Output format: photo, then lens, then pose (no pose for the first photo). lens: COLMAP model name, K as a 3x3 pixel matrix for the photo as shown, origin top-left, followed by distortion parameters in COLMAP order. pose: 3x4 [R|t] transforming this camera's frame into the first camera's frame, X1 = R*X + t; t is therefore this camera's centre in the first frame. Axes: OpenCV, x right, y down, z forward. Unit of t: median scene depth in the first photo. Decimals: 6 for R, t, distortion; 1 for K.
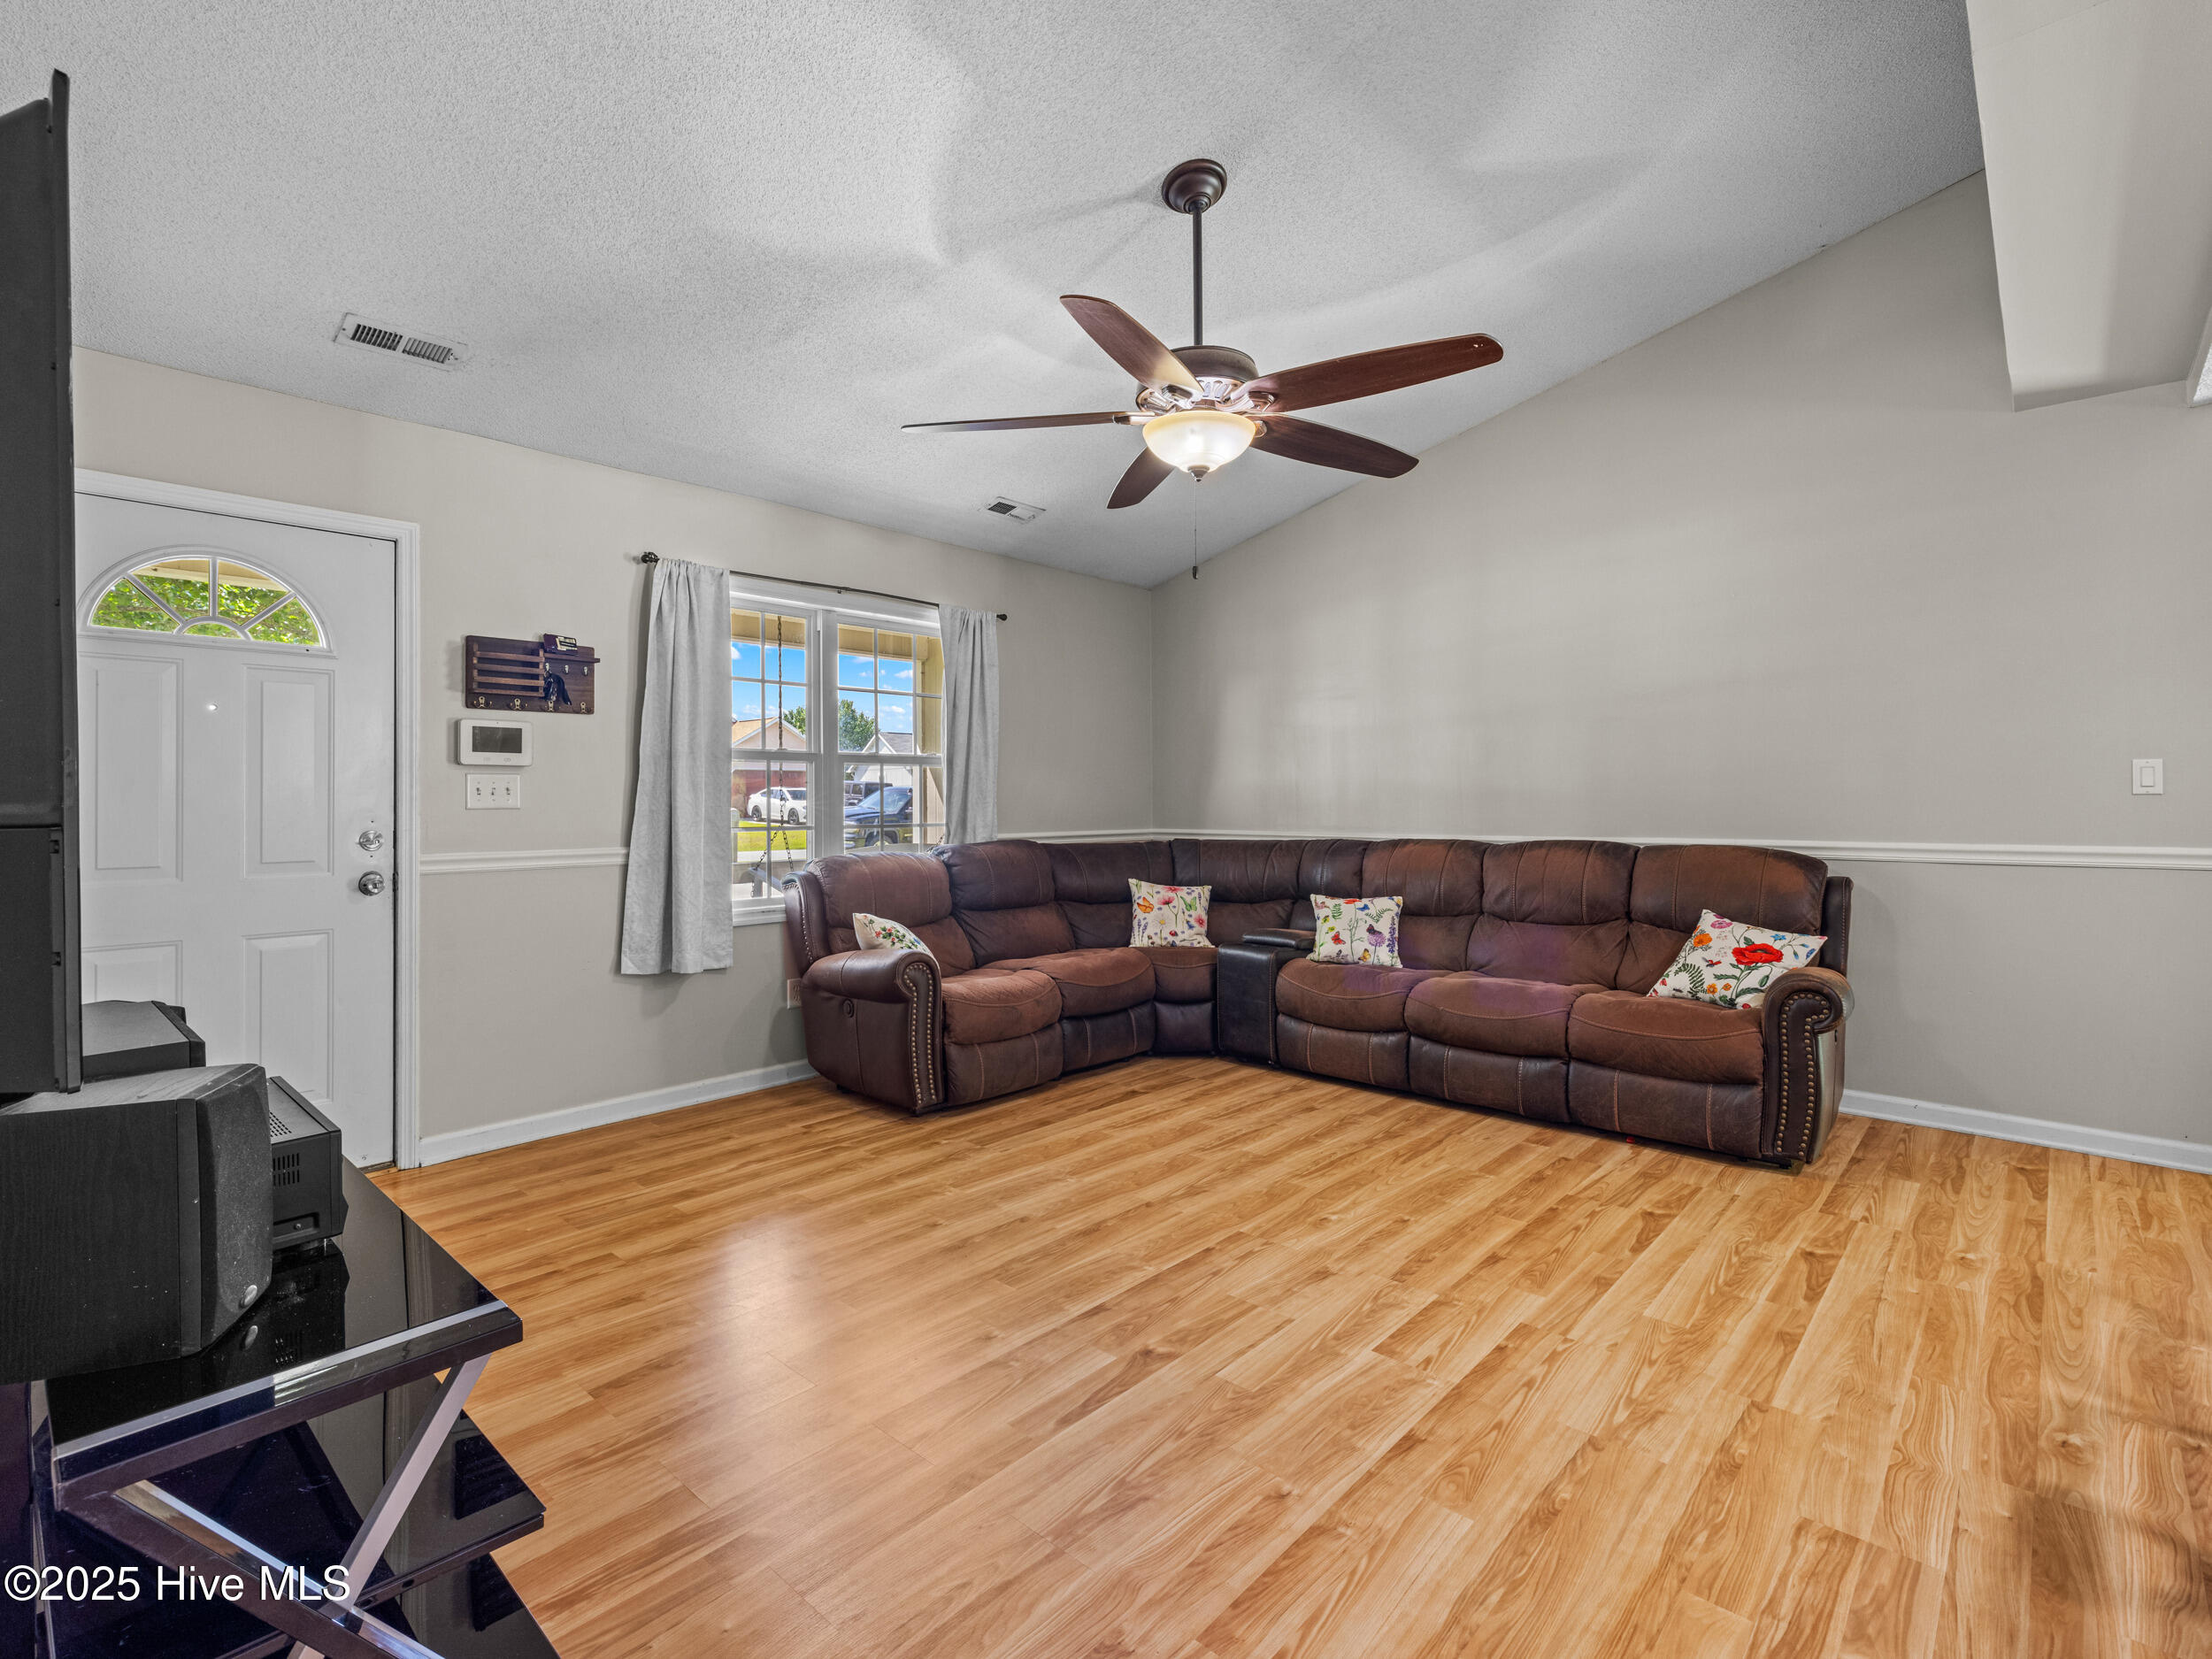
lens RADIAL K [[1052.4, 0, 1125.4], [0, 1052.4, 802.1], [0, 0, 1]] dist [0.000181, -0.000015]
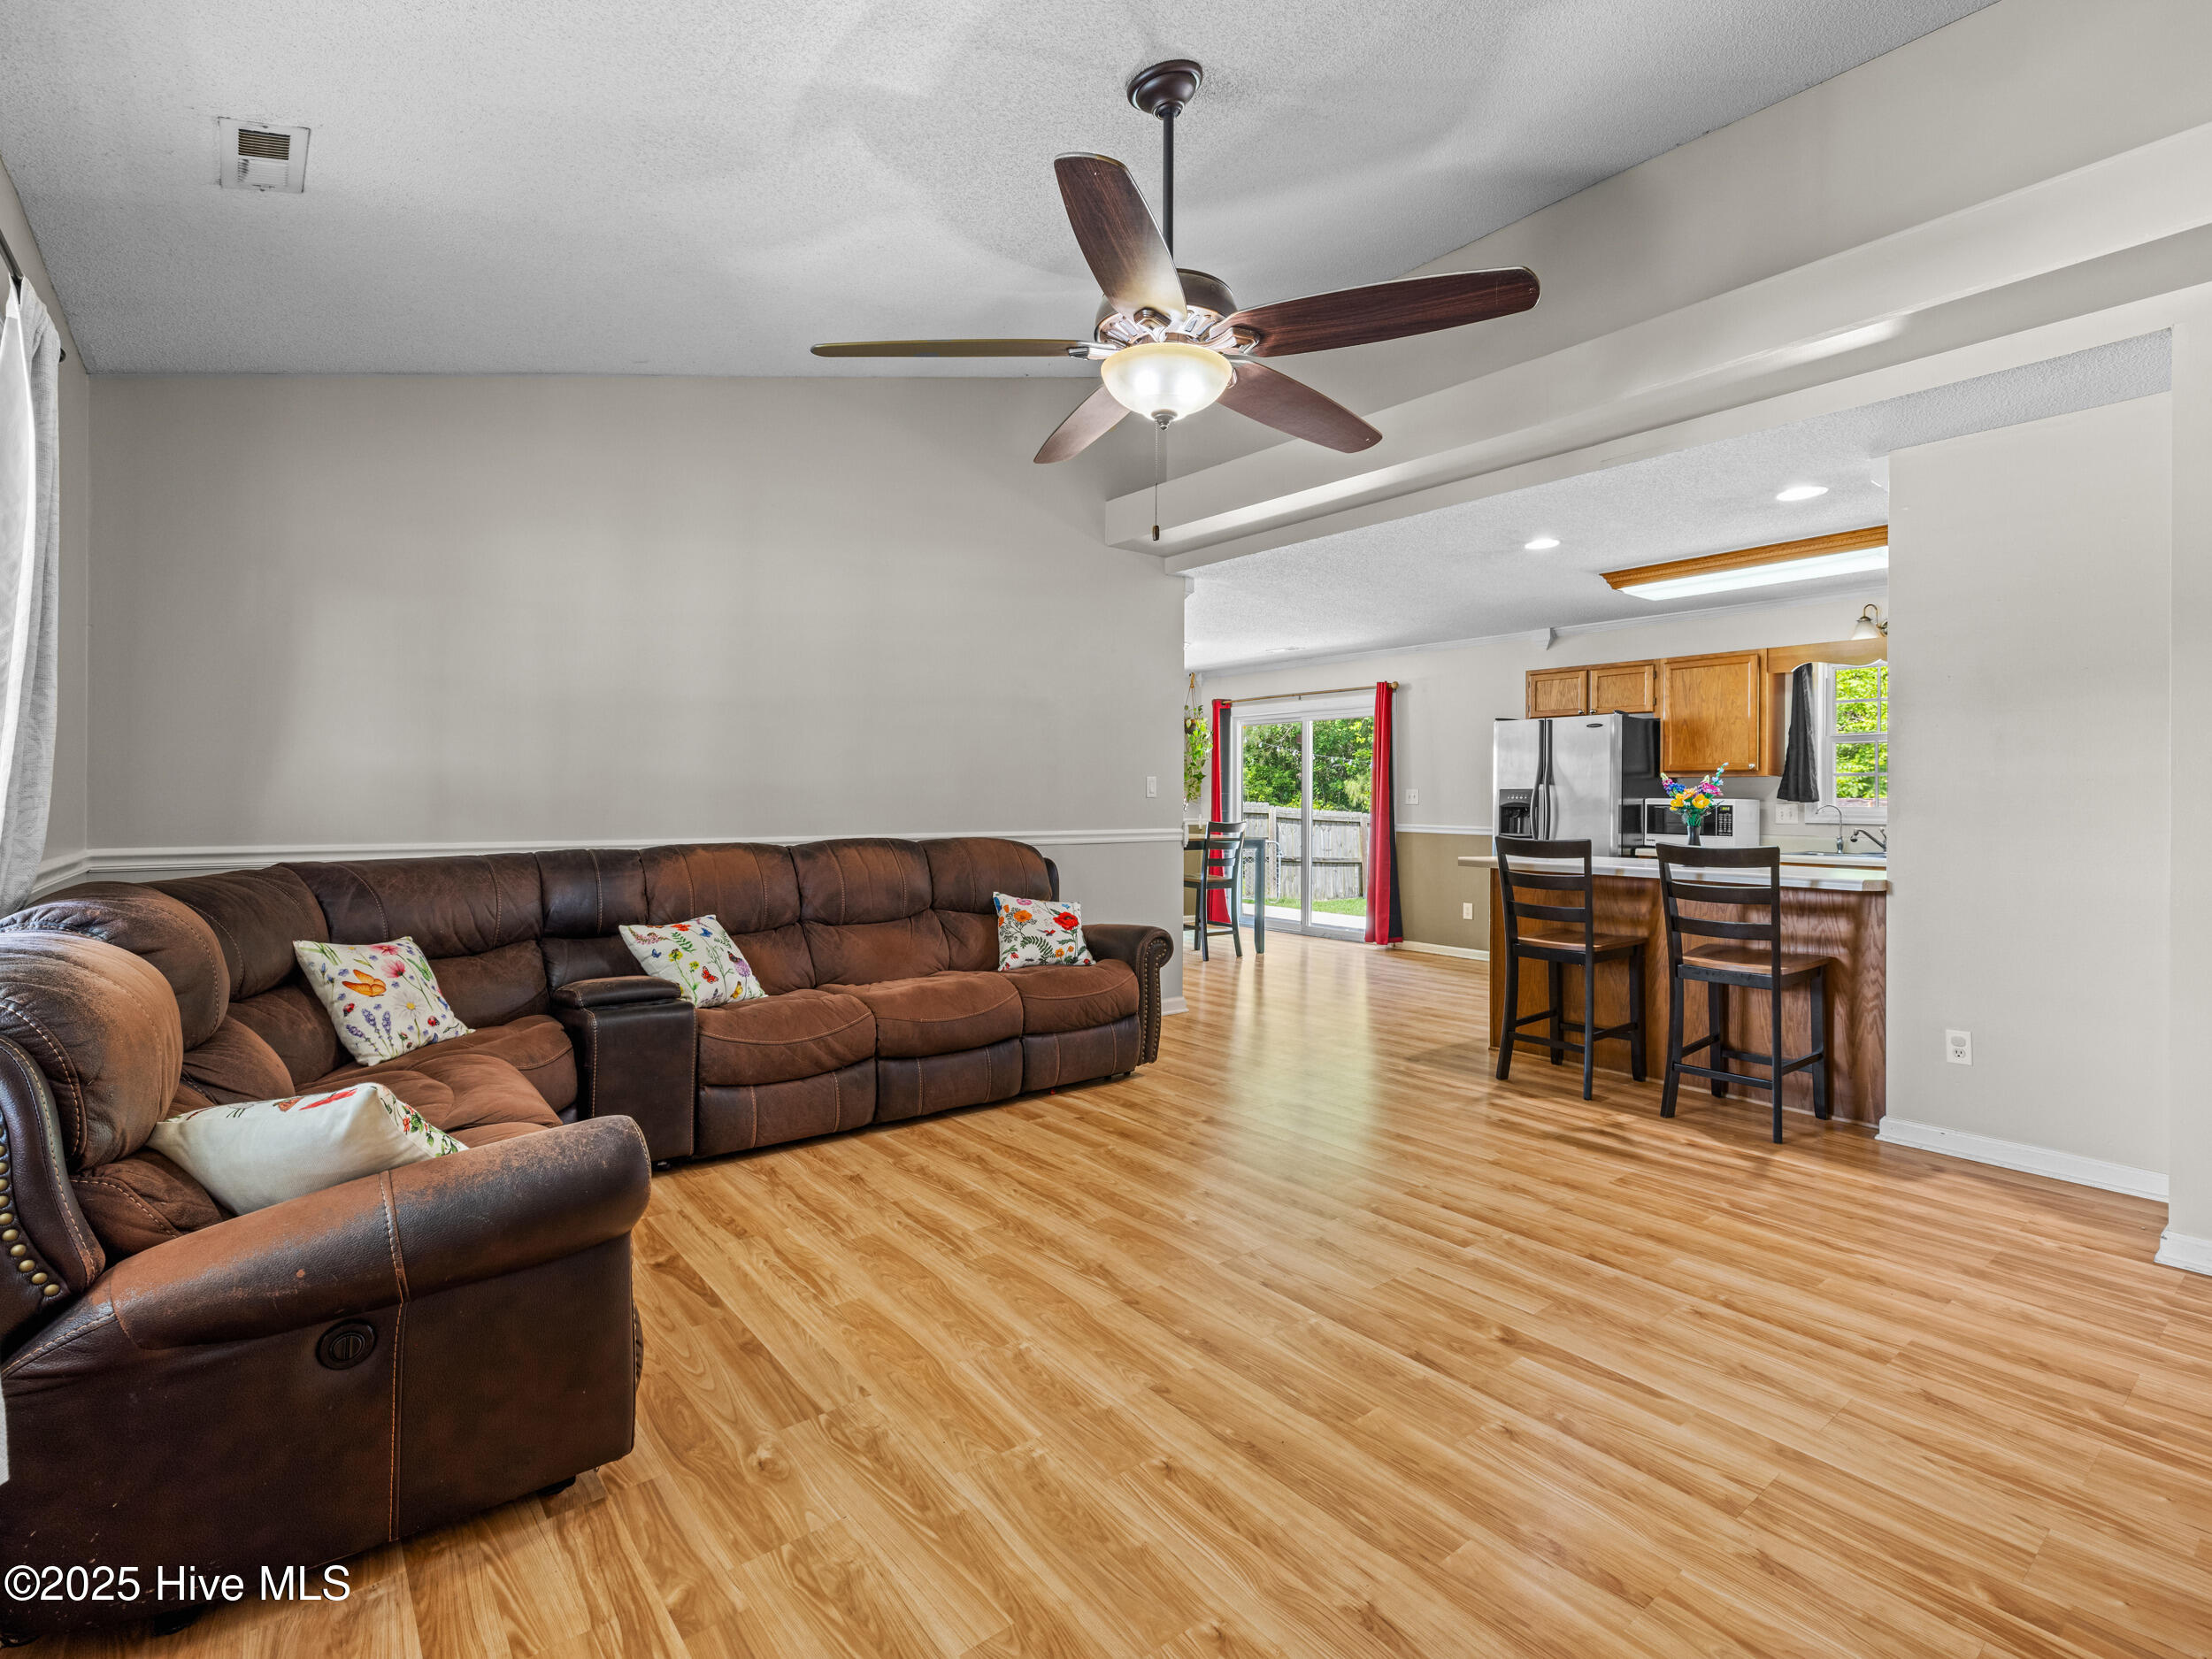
lens RADIAL K [[1052.4, 0, 1086.2], [0, 1052.4, 796.1], [0, 0, 1]] dist [0.000181, -0.000015]
pose [[0.177733, 0.006781, 0.984055, -0.739609], [-0.005419, 0.999968, -0.005912, 0.001271], [-0.984064, -0.004282, 0.177764, 0.849912]]
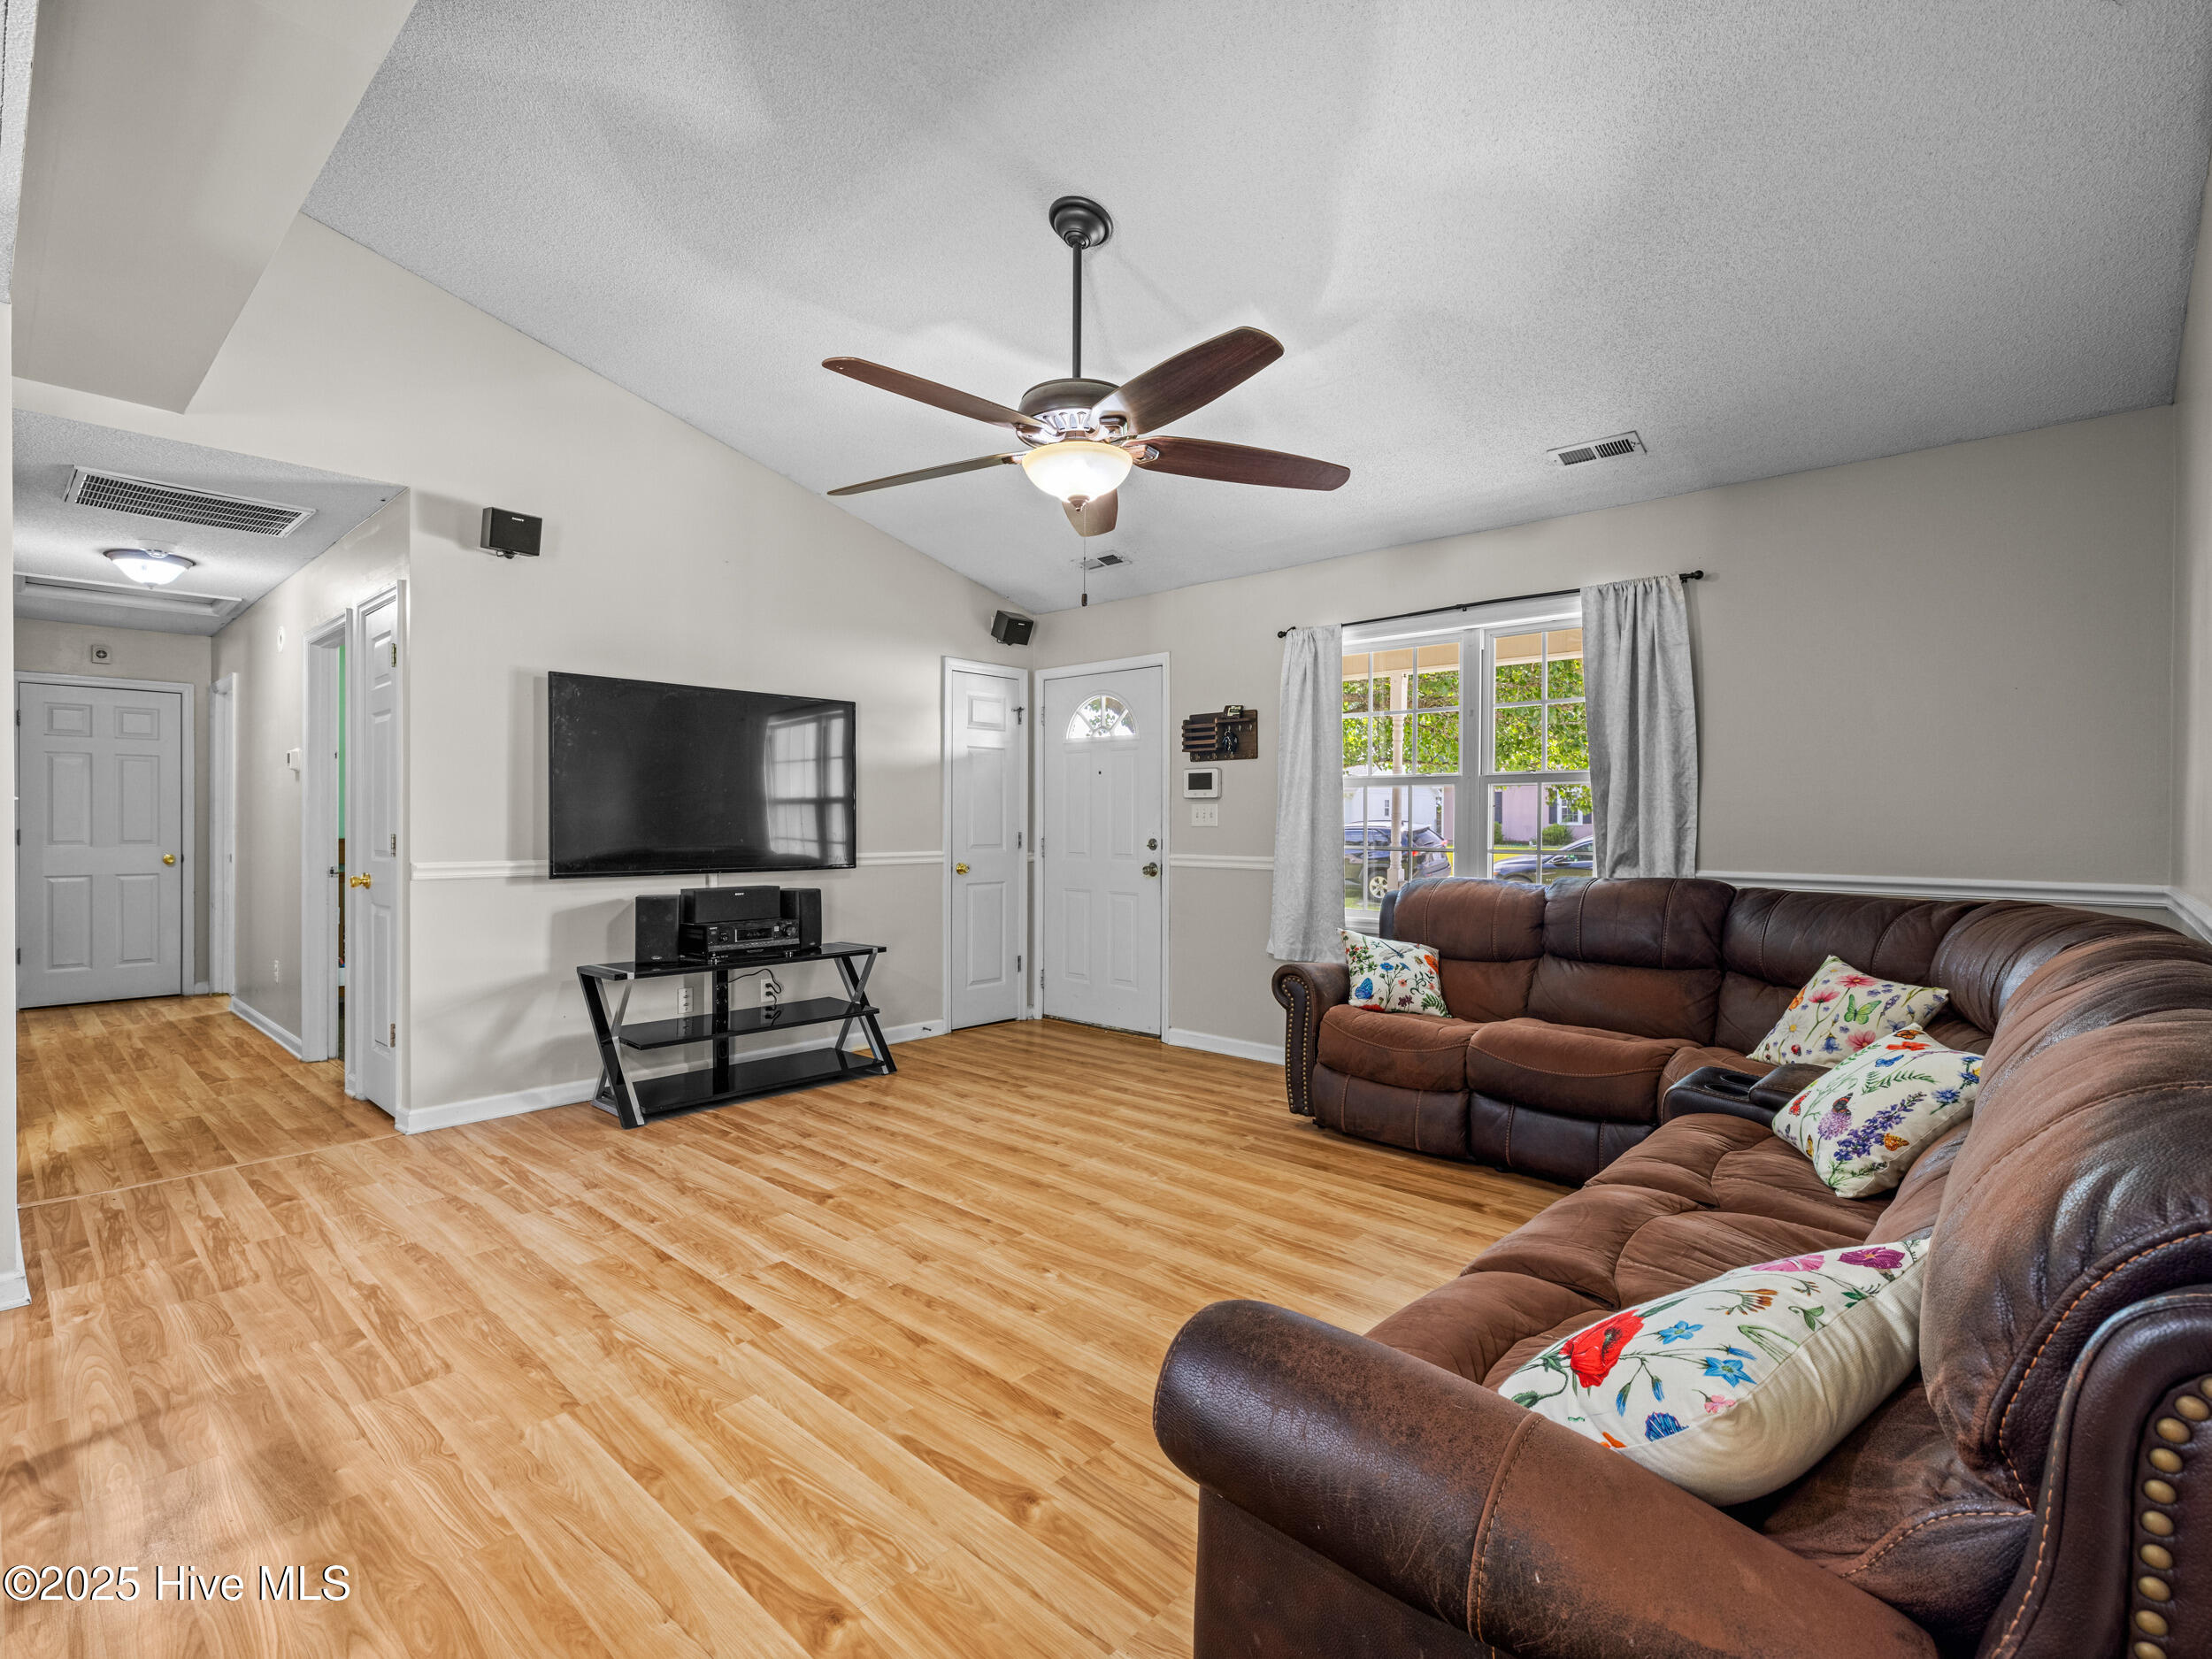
lens RADIAL K [[1052.4, 0, 1090.6], [0, 1052.4, 832.6], [0, 0, 1]] dist [0.000181, -0.000015]
pose [[-0.023324, 0.014834, -0.999618, 1.026168], [-0.006268, 0.999868, 0.014984, -0.007254], [0.999708, 0.006615, -0.023228, 0.970744]]
